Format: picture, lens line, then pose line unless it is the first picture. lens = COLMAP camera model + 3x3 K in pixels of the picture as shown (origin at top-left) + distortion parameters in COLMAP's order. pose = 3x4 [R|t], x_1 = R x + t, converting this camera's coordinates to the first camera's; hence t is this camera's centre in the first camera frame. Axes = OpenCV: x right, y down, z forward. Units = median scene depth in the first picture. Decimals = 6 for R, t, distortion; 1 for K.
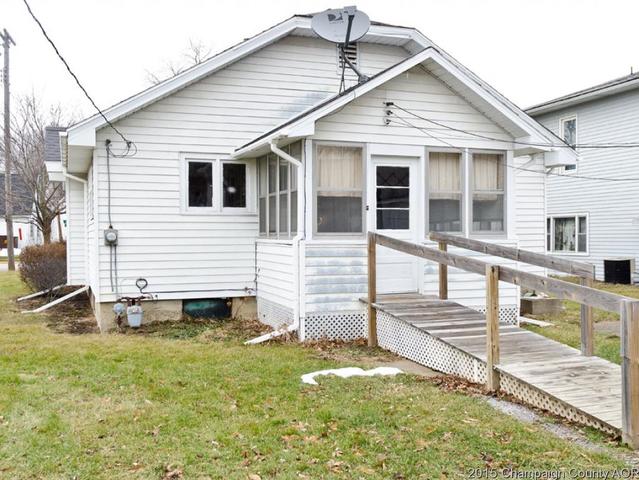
lens RADIAL K [[604.6, 0, 319.5], [0, 604.6, 240.0], [0, 0, 1]] dist [0.068111, -0.014654]
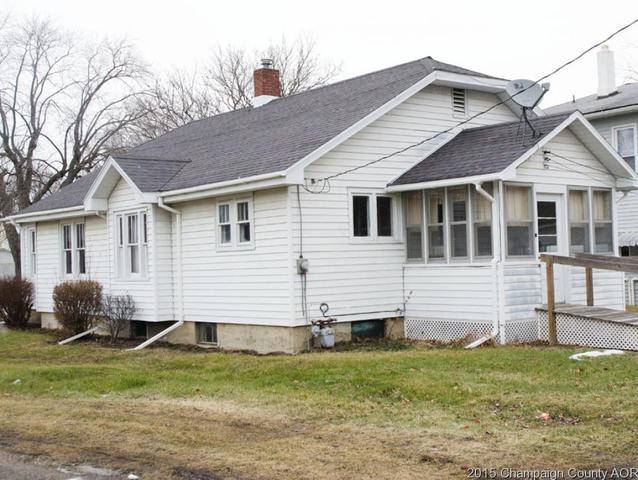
lens RADIAL K [[863.9, 0, 319.0], [0, 863.9, 240.0], [0, 0, 1]] dist [0.124032, 0.038114]
pose [[0.937806, -0.018356, 0.346674, -0.889077], [0.033073, 0.998783, -0.036584, 0.007007], [-0.345581, 0.045774, 0.937272, -0.483249]]
